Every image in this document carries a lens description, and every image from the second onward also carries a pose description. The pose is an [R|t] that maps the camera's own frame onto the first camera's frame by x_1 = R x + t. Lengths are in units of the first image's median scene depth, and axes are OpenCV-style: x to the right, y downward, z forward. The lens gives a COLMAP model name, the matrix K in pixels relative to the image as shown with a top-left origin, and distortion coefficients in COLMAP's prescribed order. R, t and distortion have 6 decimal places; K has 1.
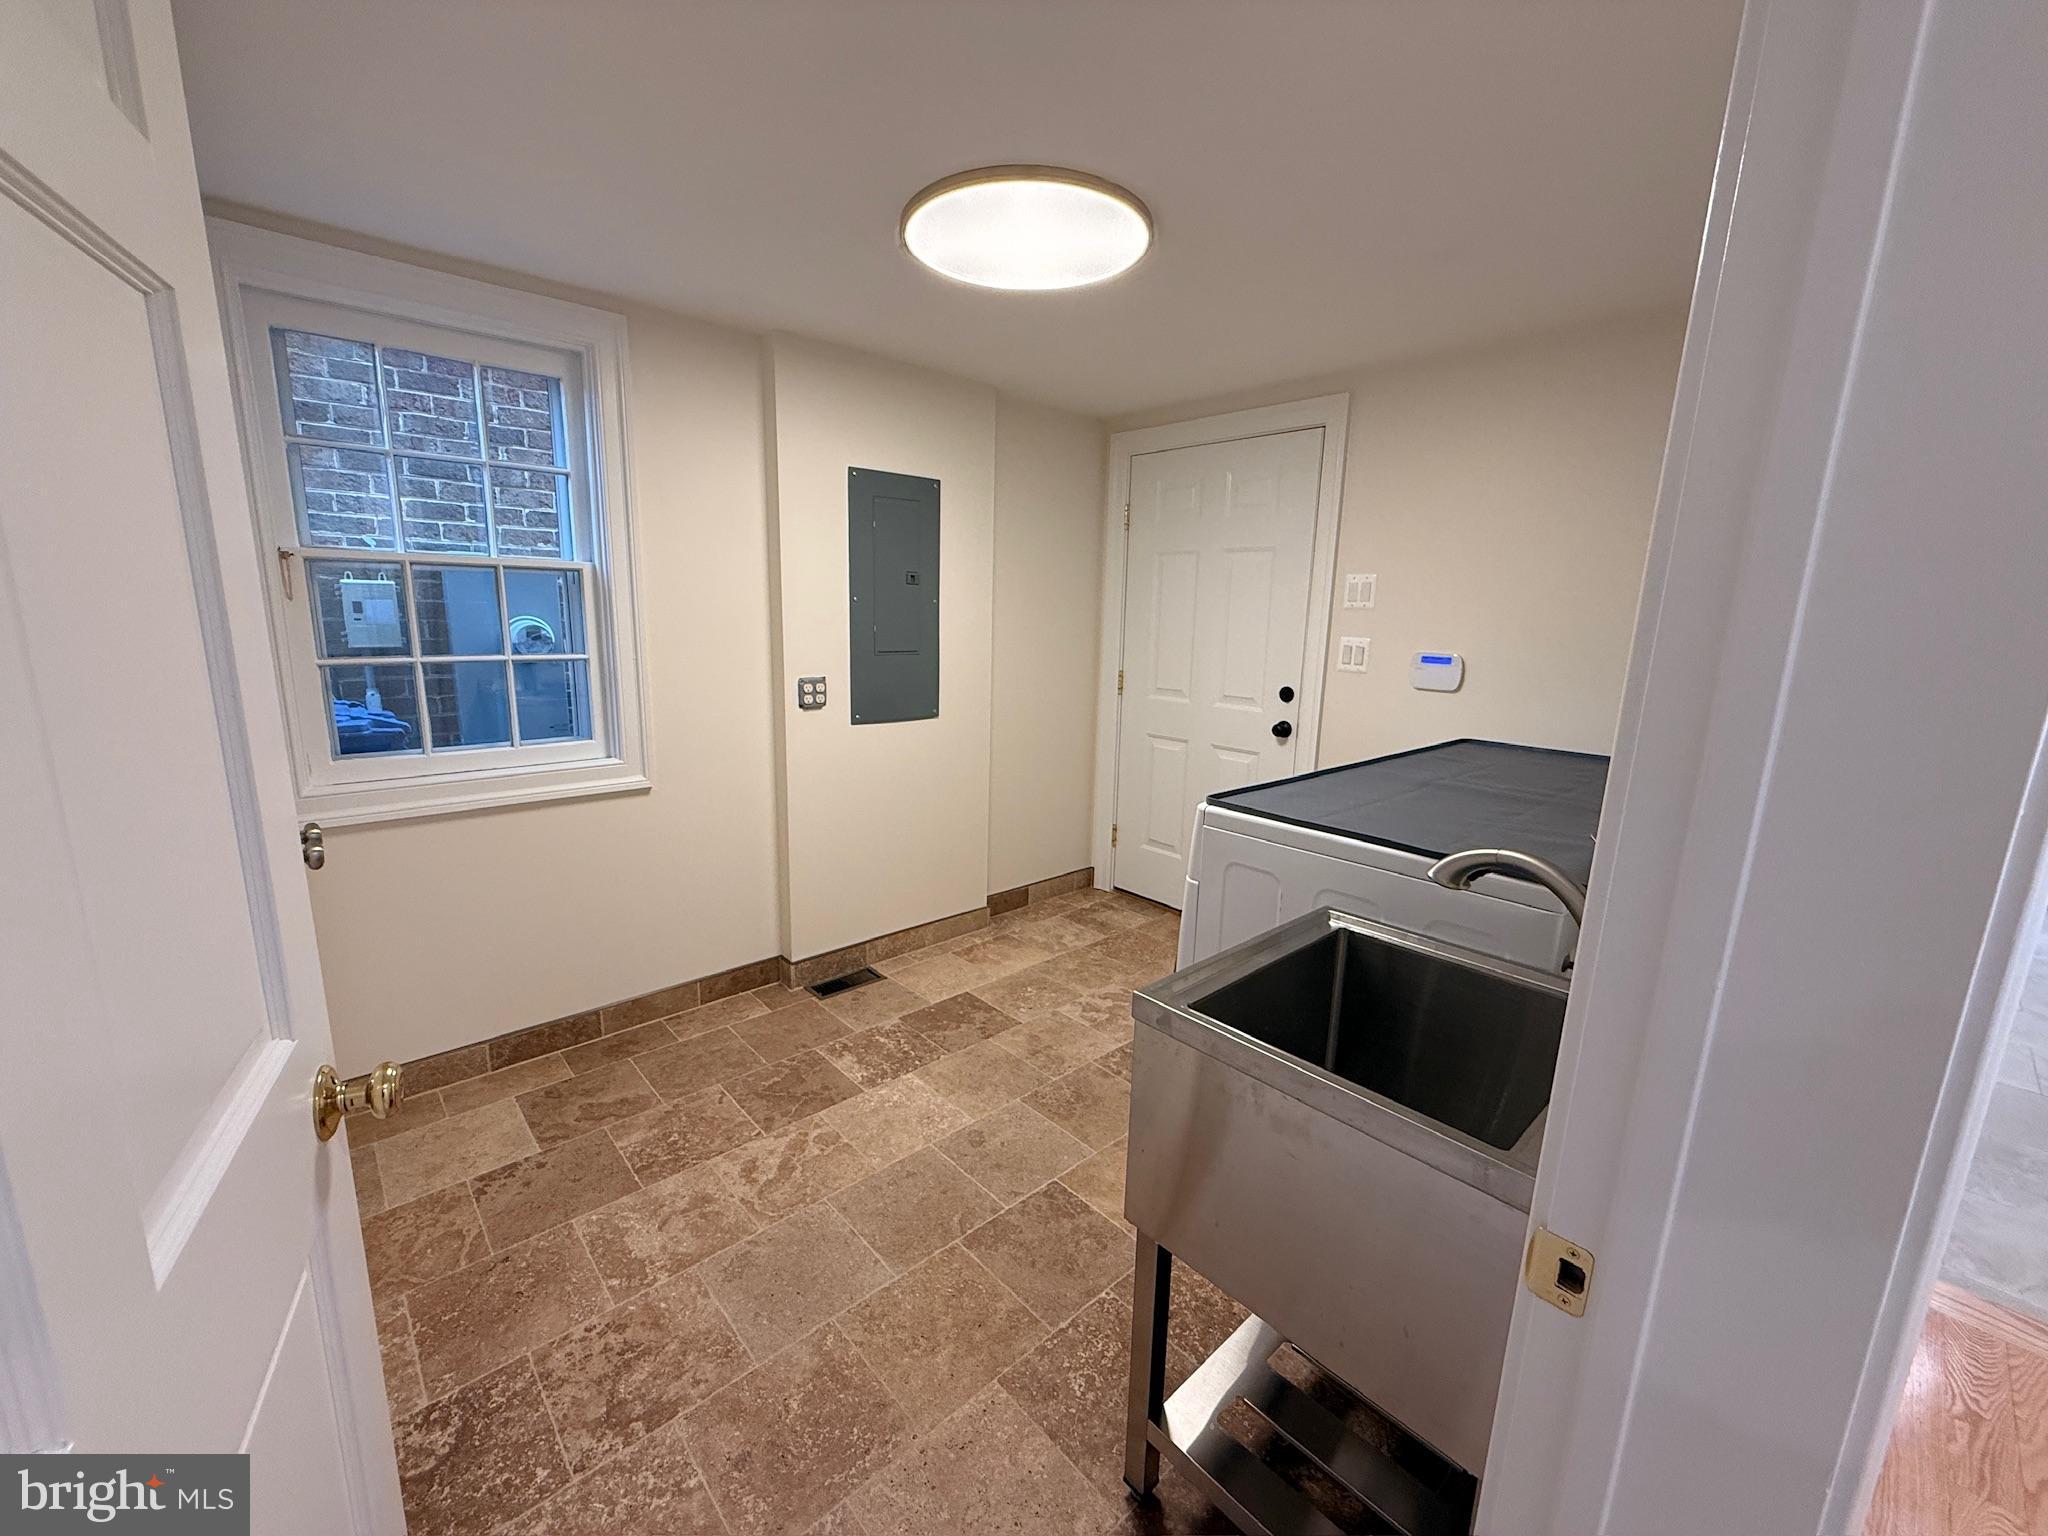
lens RADIAL K [[814.1, 0, 1019.7], [0, 814.1, 765.7], [0, 0, 1]] dist [-0.008491, -0.000061]
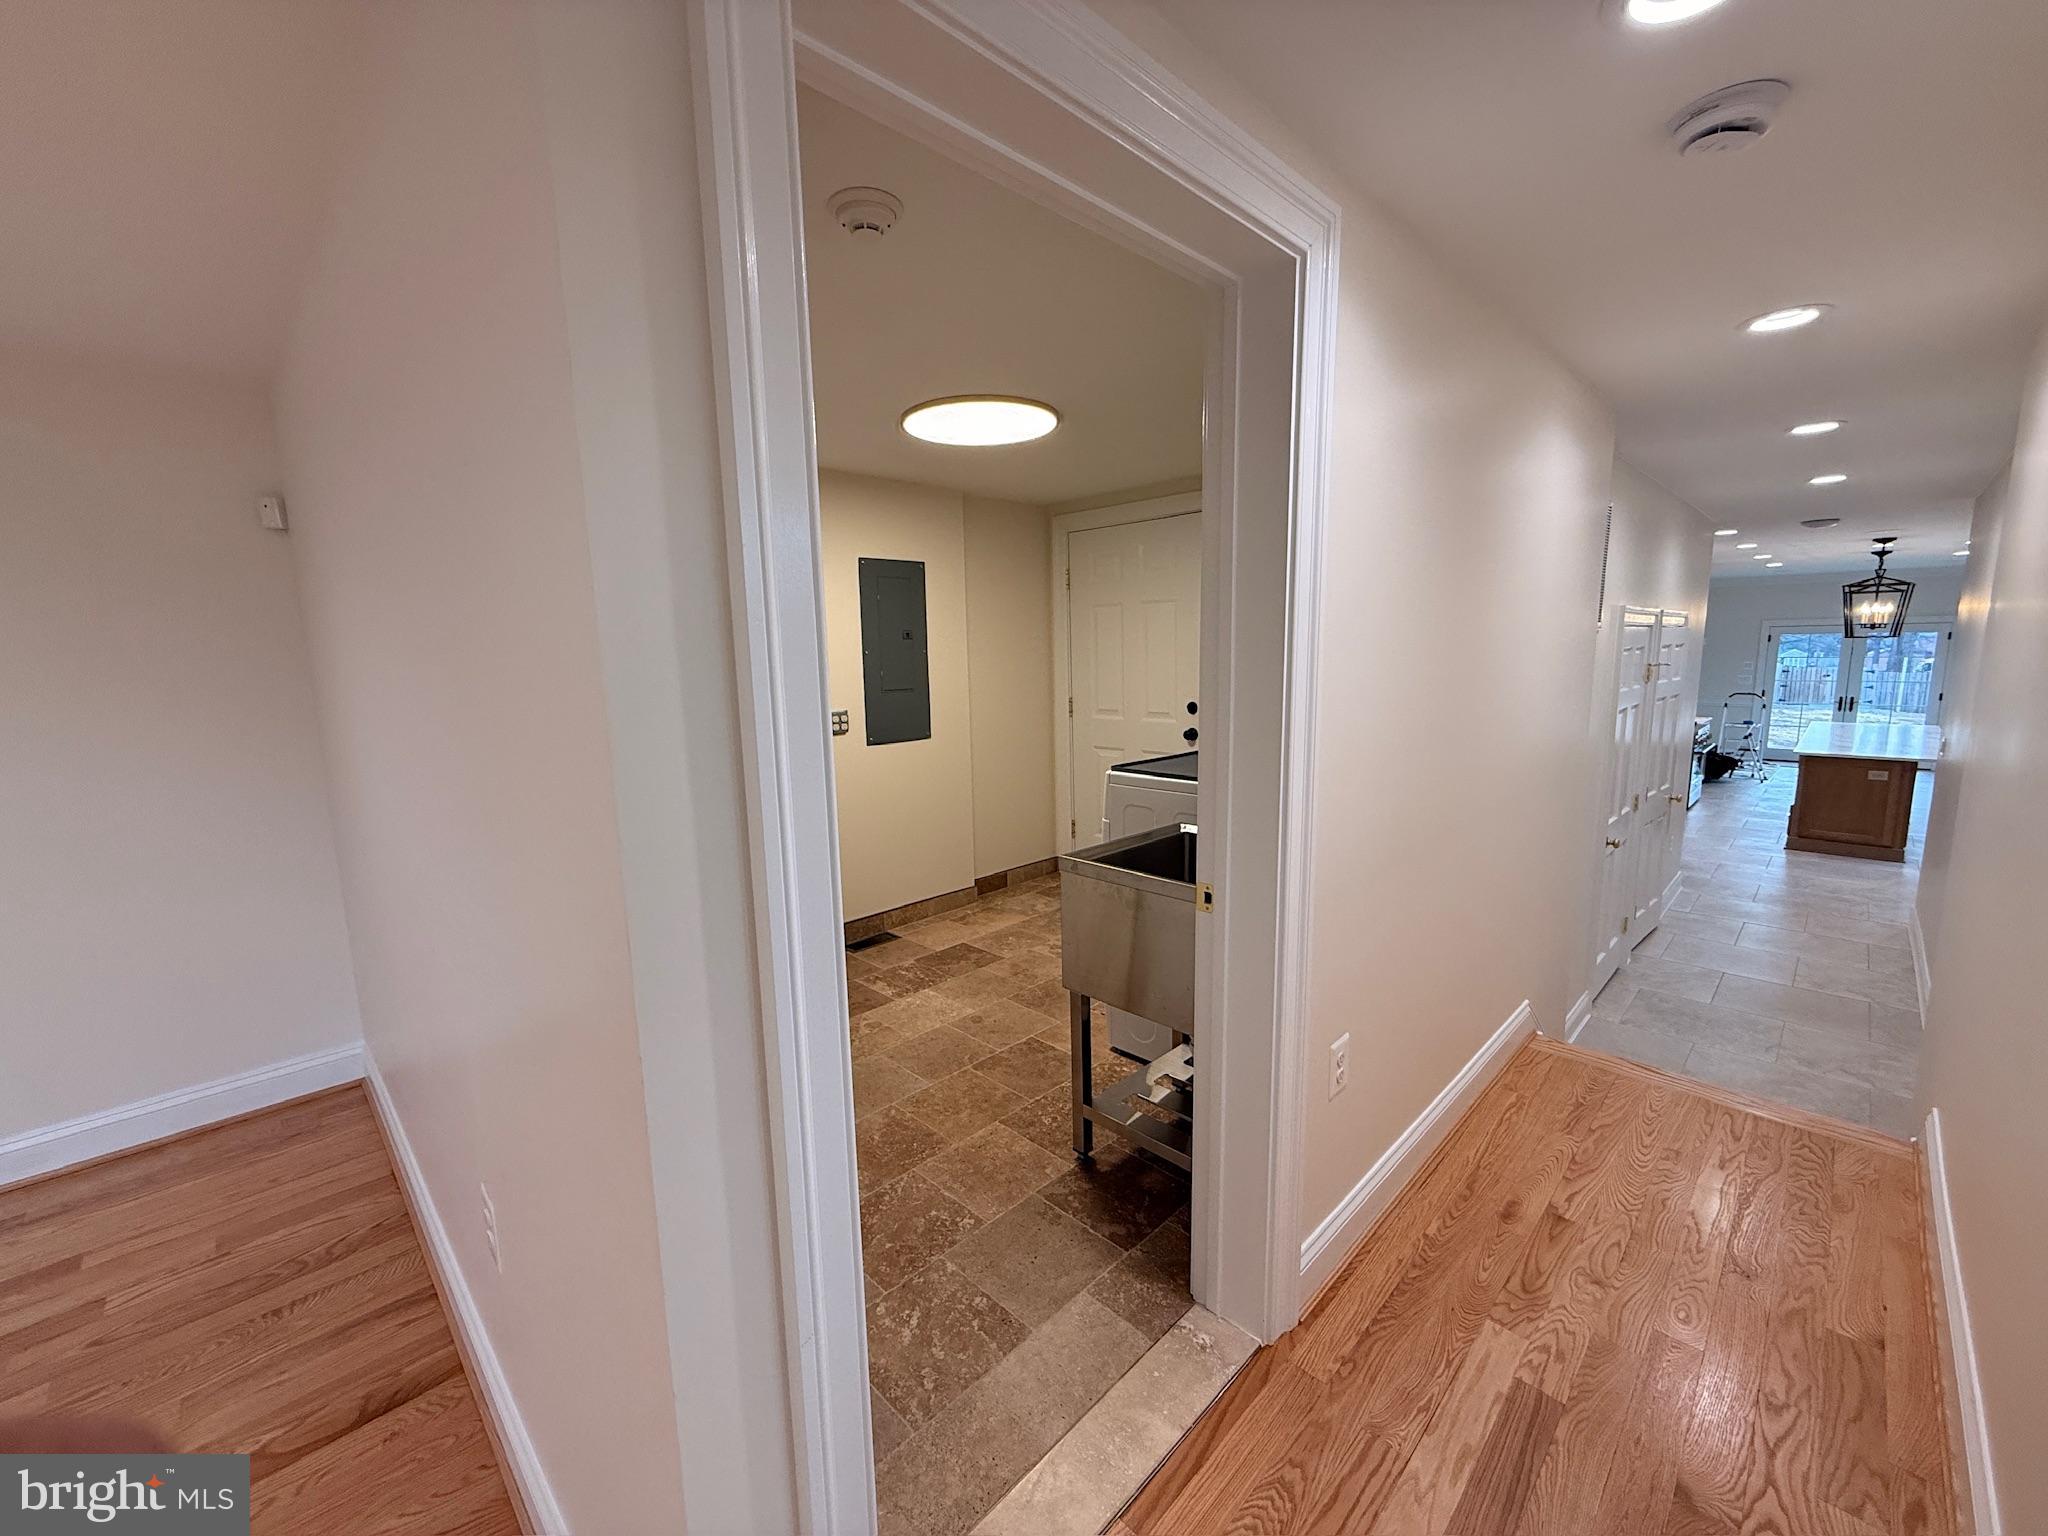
lens RADIAL K [[809.7, 0, 1024.0], [0, 809.7, 768.0], [0, 0, 1]] dist [-0.001072, -0.000330]
pose [[0.998007, -0.052520, 0.034978, 0.002548], [0.054093, 0.997491, -0.045673, 0.063873], [-0.032492, 0.047474, 0.998344, -0.351592]]
